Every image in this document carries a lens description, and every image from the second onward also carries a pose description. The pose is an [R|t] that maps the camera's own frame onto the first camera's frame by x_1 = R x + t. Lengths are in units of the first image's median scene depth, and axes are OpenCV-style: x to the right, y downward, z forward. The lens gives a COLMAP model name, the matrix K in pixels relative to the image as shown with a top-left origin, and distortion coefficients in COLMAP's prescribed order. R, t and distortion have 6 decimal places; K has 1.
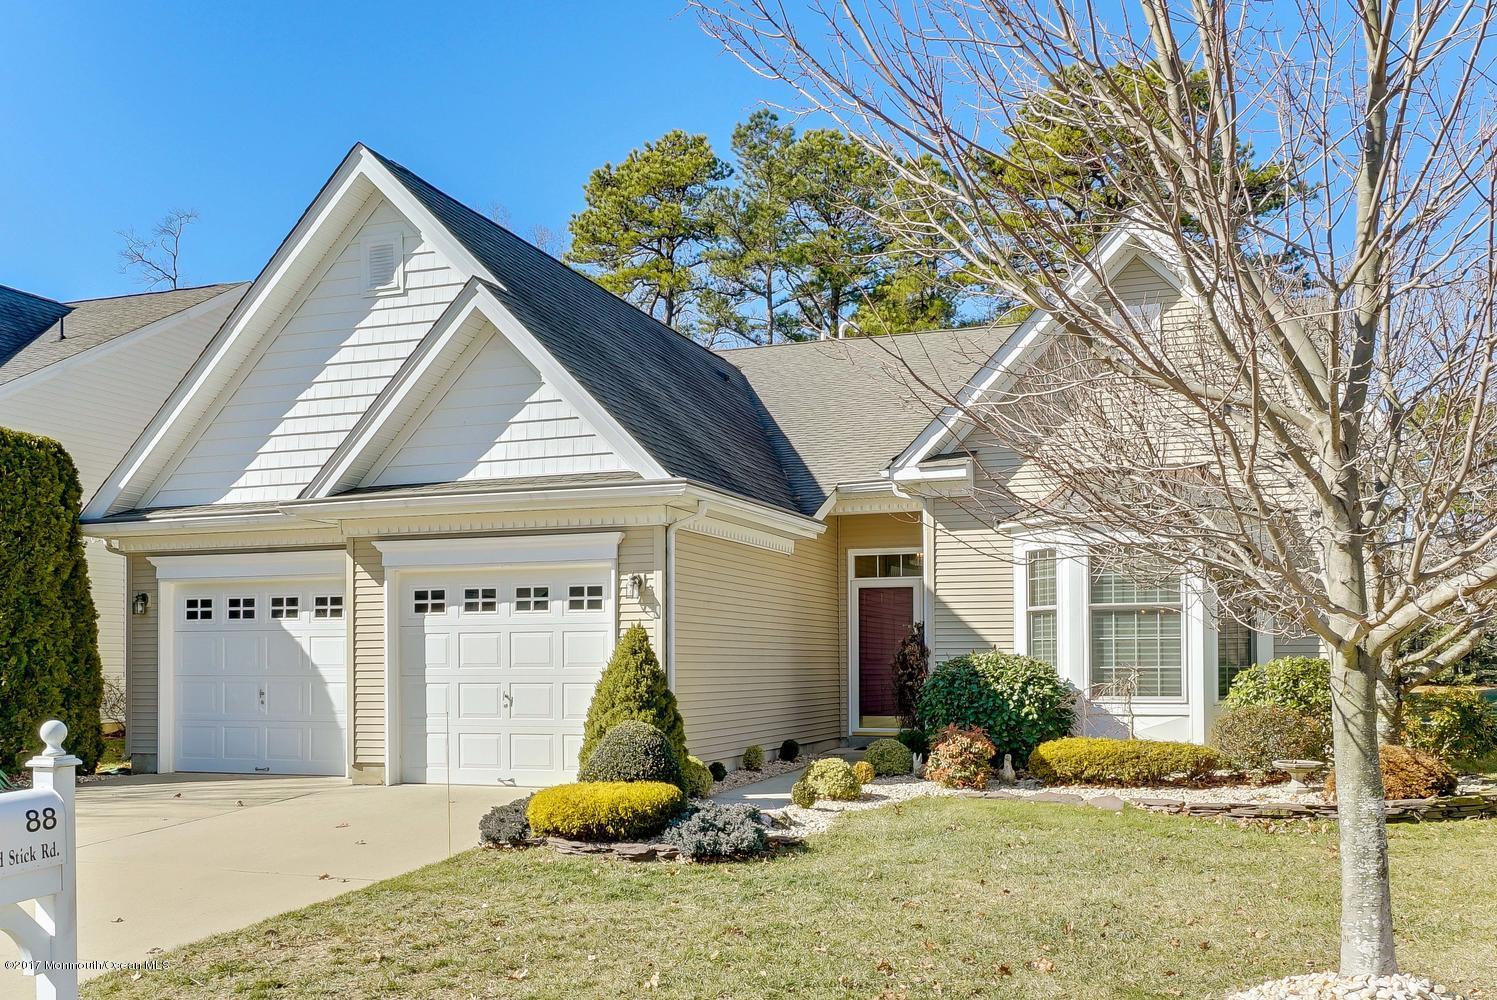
lens RADIAL K [[1341.8, 0, 748.5], [0, 1341.8, 519.2], [0, 0, 1]] dist [0.010168, 0.004171]
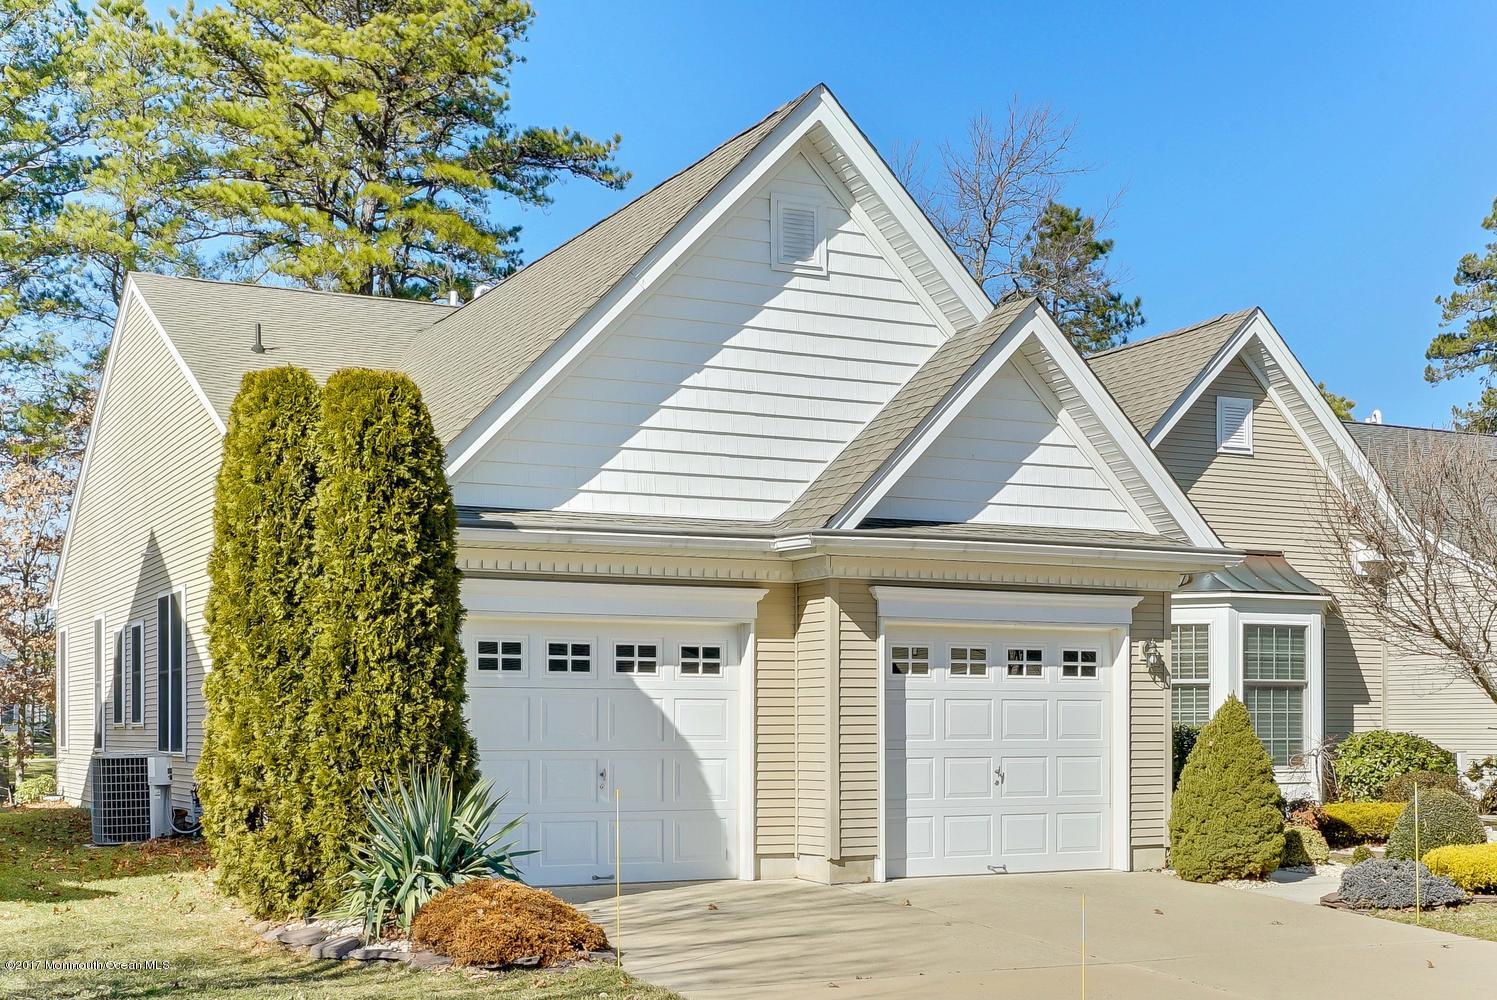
lens RADIAL K [[1959.7, 0, 748.5], [0, 1959.7, 500.0], [0, 0, 1]] dist [-0.001436, 0.004907]
pose [[0.686098, 0.088186, 0.722144, -1.193234], [-0.079116, 0.995783, -0.046435, 0.025921], [-0.723194, -0.025274, 0.690182, 0.227054]]
